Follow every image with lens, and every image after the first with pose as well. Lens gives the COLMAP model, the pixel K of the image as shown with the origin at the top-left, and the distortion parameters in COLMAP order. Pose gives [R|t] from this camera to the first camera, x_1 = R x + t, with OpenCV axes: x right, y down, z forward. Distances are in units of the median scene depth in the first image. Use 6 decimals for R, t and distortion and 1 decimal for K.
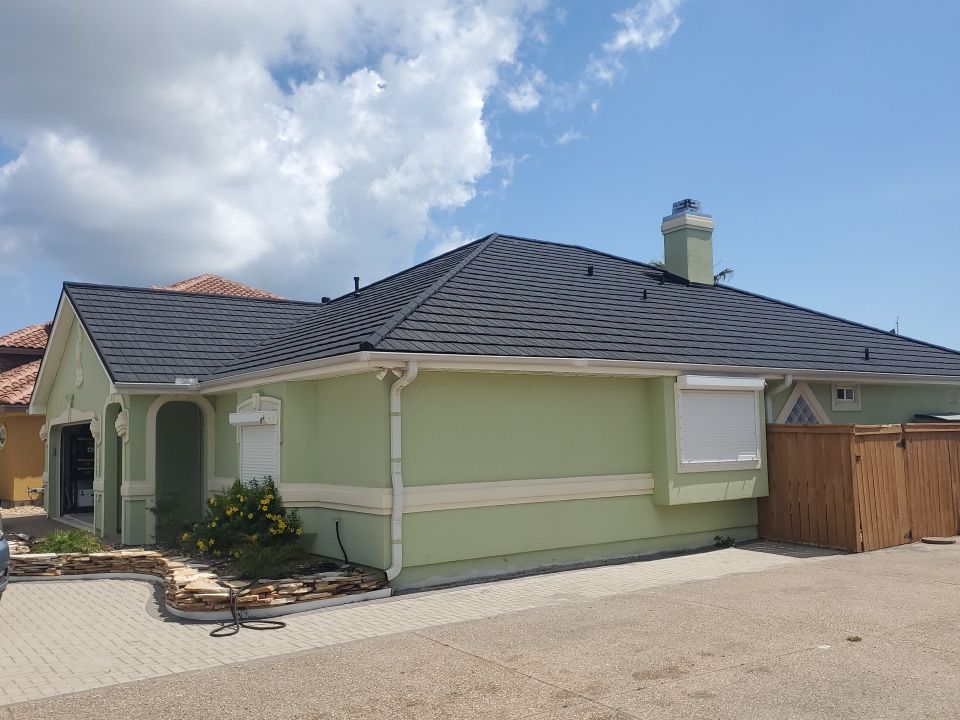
lens RADIAL K [[863.5, 0, 496.9], [0, 863.5, 360.5], [0, 0, 1]] dist [0.025888, -0.001796]
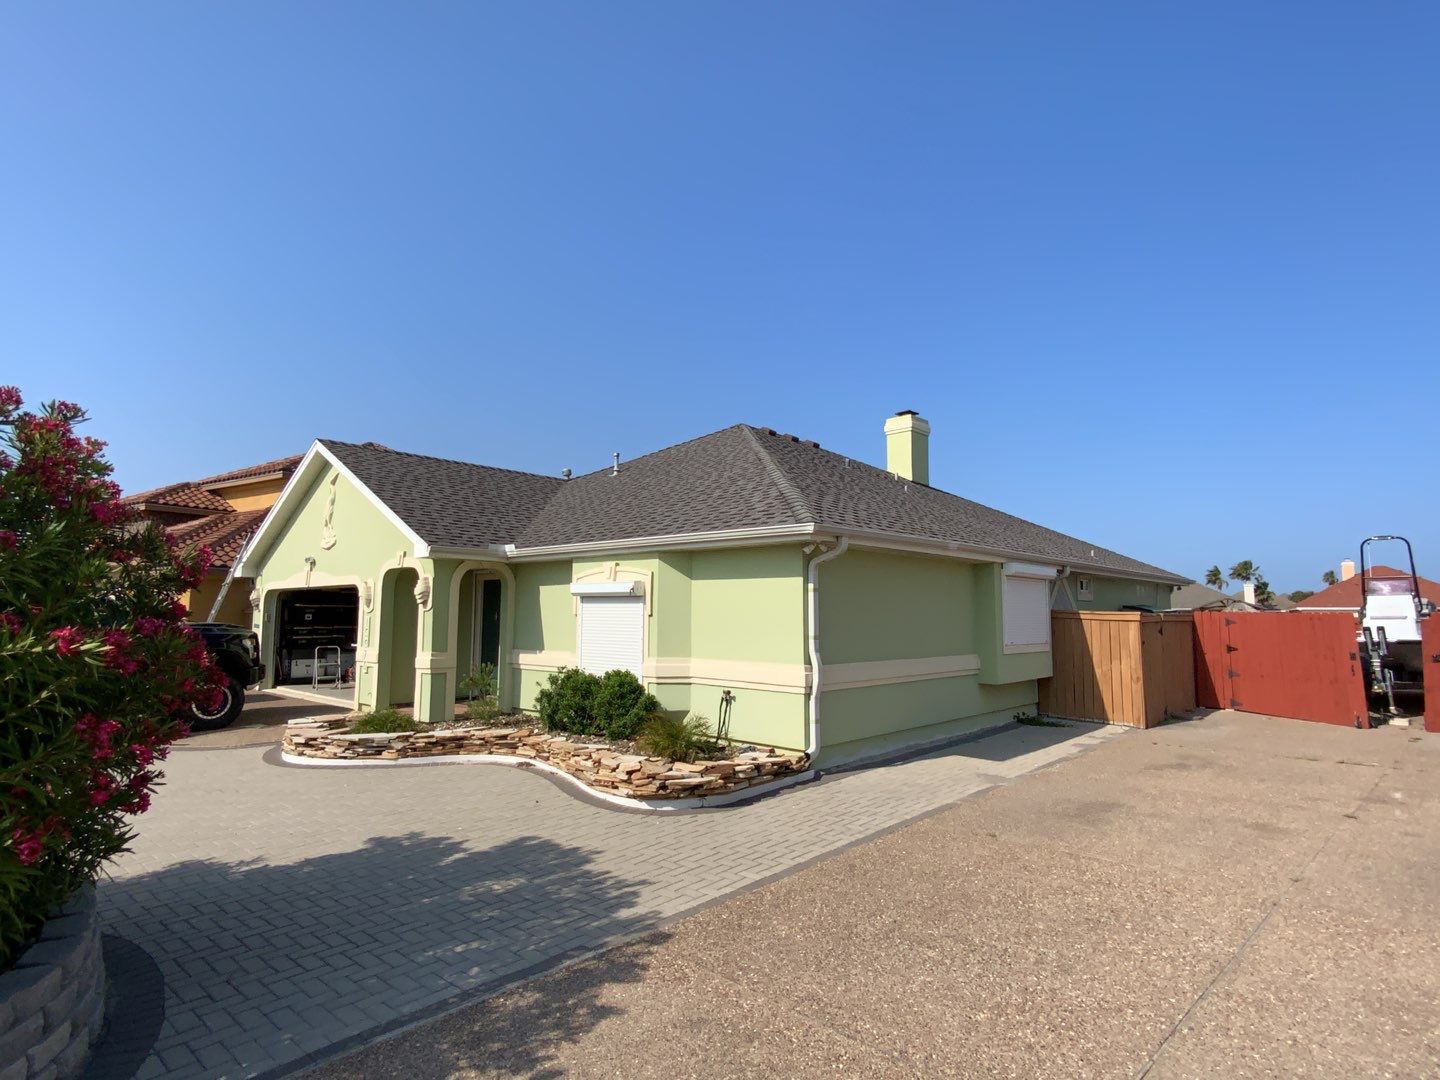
lens RADIAL K [[768.3, 0, 736.8], [0, 768.3, 537.7], [0, 0, 1]] dist [0.053953, 0.000061]
pose [[0.977985, 0.047595, 0.203177, -0.305131], [-0.045045, 0.998838, -0.017157, 0.018049], [-0.203758, 0.007627, 0.978992, 0.132282]]
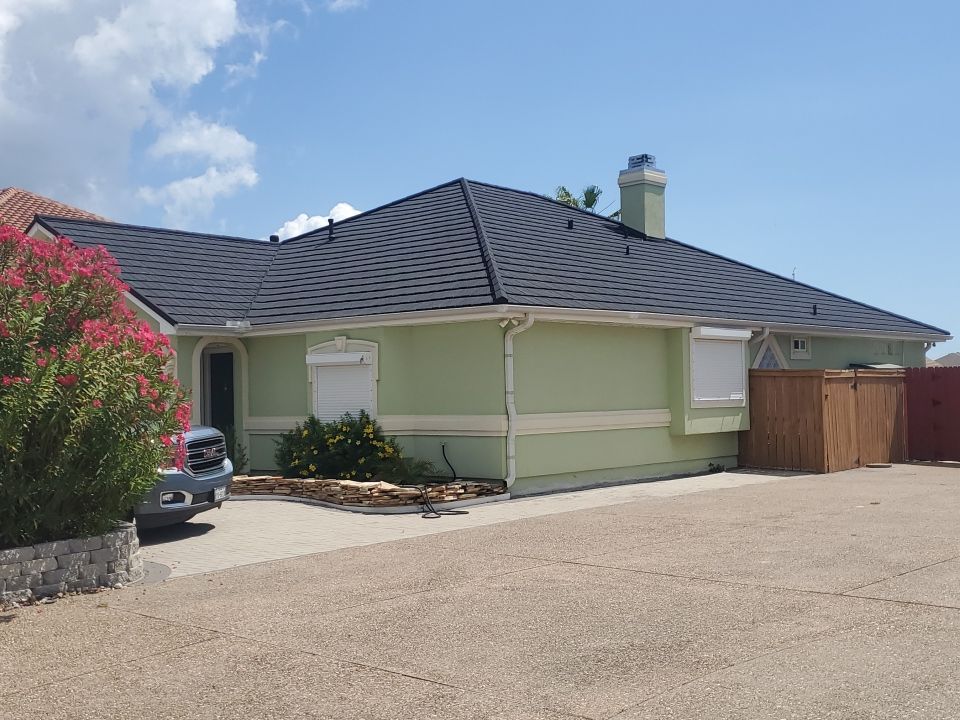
lens RADIAL K [[1114.2, 0, 509.7], [0, 1114.2, 353.0], [0, 0, 1]] dist [0.117428, -0.209187]
pose [[0.973566, 0.011182, 0.228132, -0.382849], [-0.021794, 0.998792, 0.044051, -0.008868], [-0.227364, -0.047858, 0.972633, -0.437577]]
